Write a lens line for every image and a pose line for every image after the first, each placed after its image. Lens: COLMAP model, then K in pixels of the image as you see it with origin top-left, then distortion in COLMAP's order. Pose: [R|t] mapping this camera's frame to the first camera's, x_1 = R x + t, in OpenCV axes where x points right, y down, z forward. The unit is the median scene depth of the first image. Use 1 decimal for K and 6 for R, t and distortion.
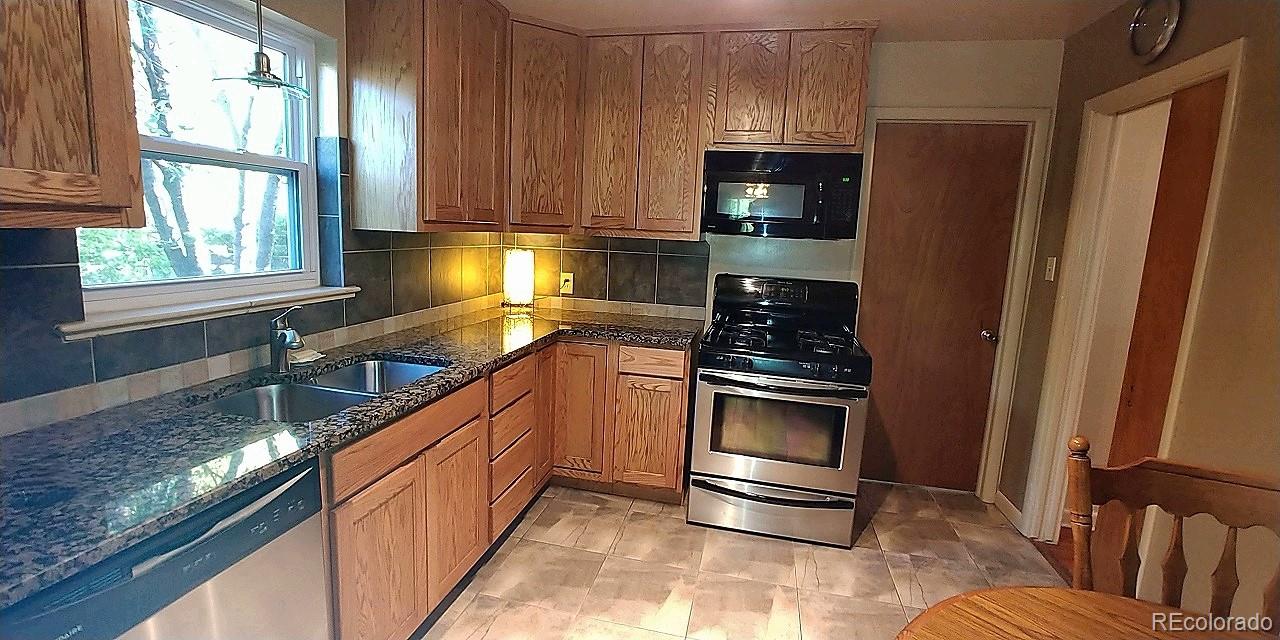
lens RADIAL K [[518.7, 0, 631.0], [0, 518.7, 310.9], [0, 0, 1]] dist [-0.015501, 0.002177]
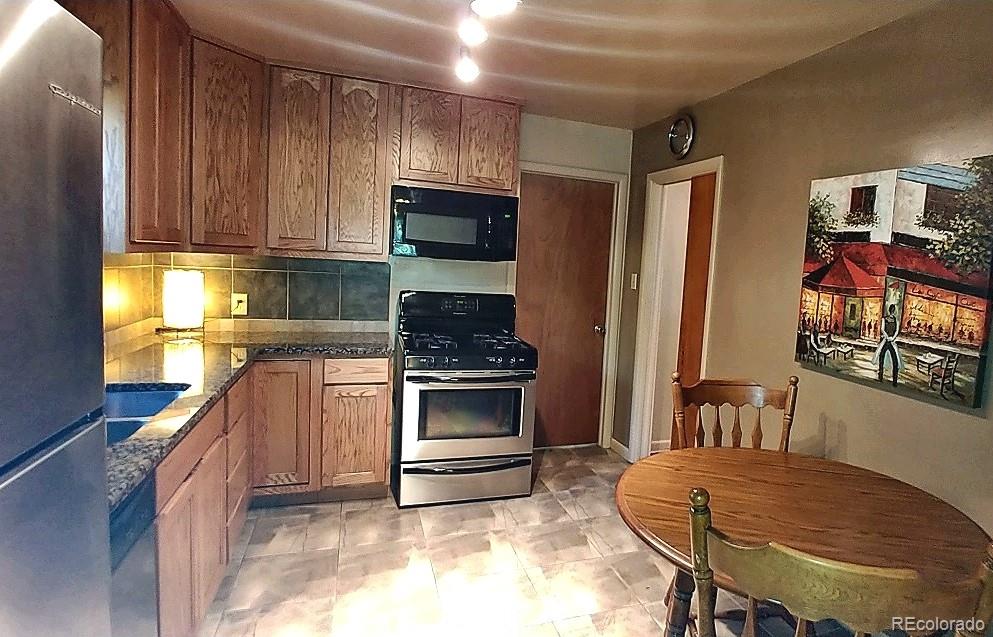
lens RADIAL K [[544.6, 0, 499.2], [0, 544.6, 313.9], [0, 0, 1]] dist [0.006249, 0.003280]
pose [[0.877244, -0.044894, 0.477942, -0.262740], [0.058965, 0.998155, -0.014470, 0.011872], [-0.476410, 0.040876, 0.878272, -0.185217]]
